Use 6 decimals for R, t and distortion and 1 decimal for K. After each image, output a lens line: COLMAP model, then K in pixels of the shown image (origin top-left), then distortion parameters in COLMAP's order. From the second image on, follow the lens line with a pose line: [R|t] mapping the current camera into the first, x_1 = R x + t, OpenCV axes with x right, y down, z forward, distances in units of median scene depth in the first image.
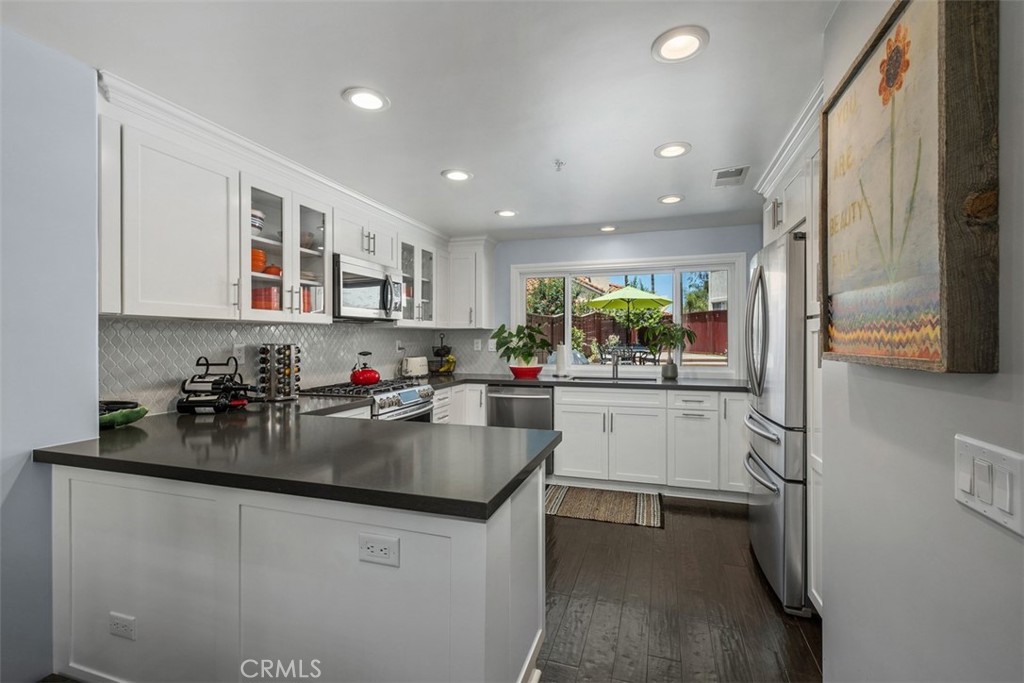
lens RADIAL K [[480.7, 0, 498.9], [0, 480.7, 339.7], [0, 0, 1]] dist [-0.002359, -0.000697]
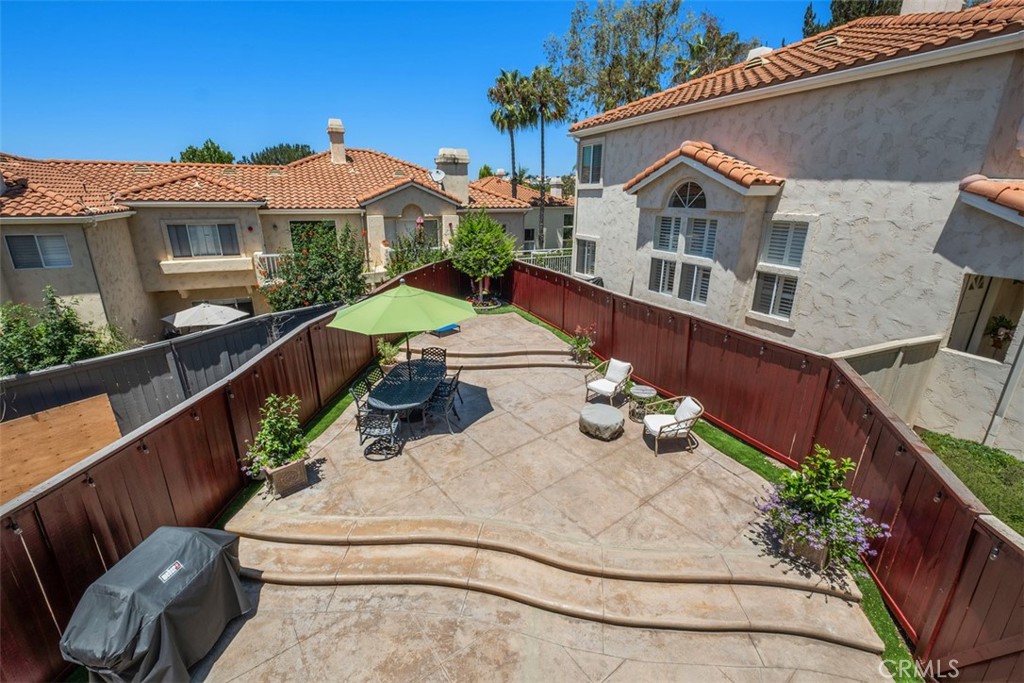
lens RADIAL K [[443.6, 0, 506.0], [0, 443.6, 338.2], [0, 0, 1]] dist [0.002120, -0.004349]
pose [[0.982099, -0.048229, 0.182088, 0.770123], [-0.009493, 0.952767, 0.303553, -0.574160], [-0.188127, -0.299848, 0.935254, 1.186635]]
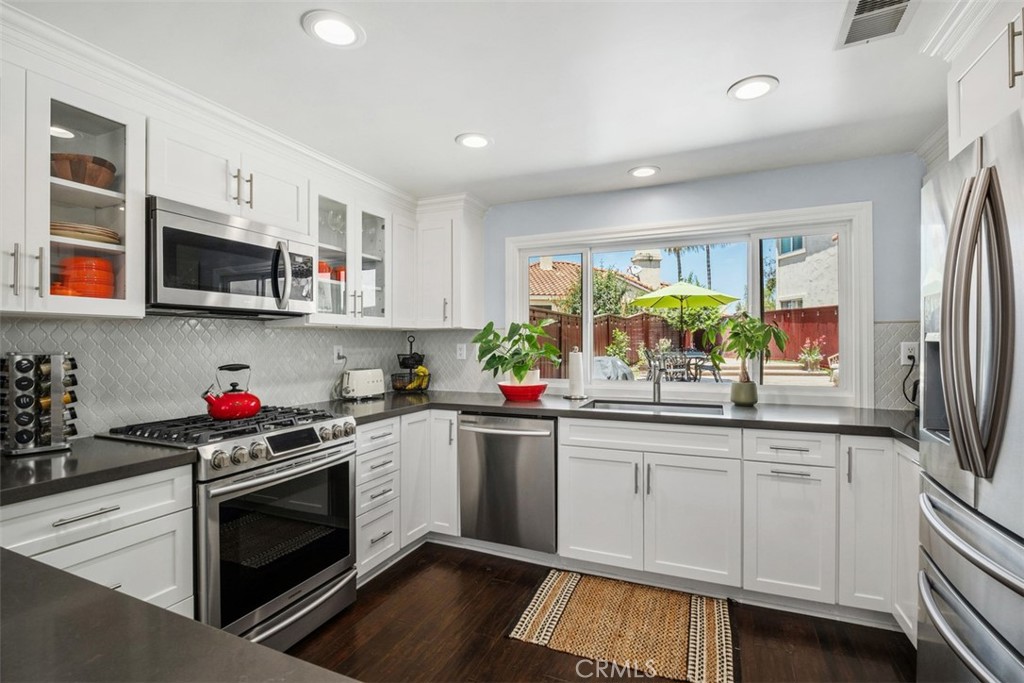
lens RADIAL K [[480.7, 0, 507.1], [0, 480.7, 343.9], [0, 0, 1]] dist [-0.002359, -0.000697]
pose [[0.996118, -0.002187, -0.088004, 0.098794], [0.002162, 0.999998, -0.000376, -0.000234], [0.088004, 0.000184, 0.996120, 0.335982]]
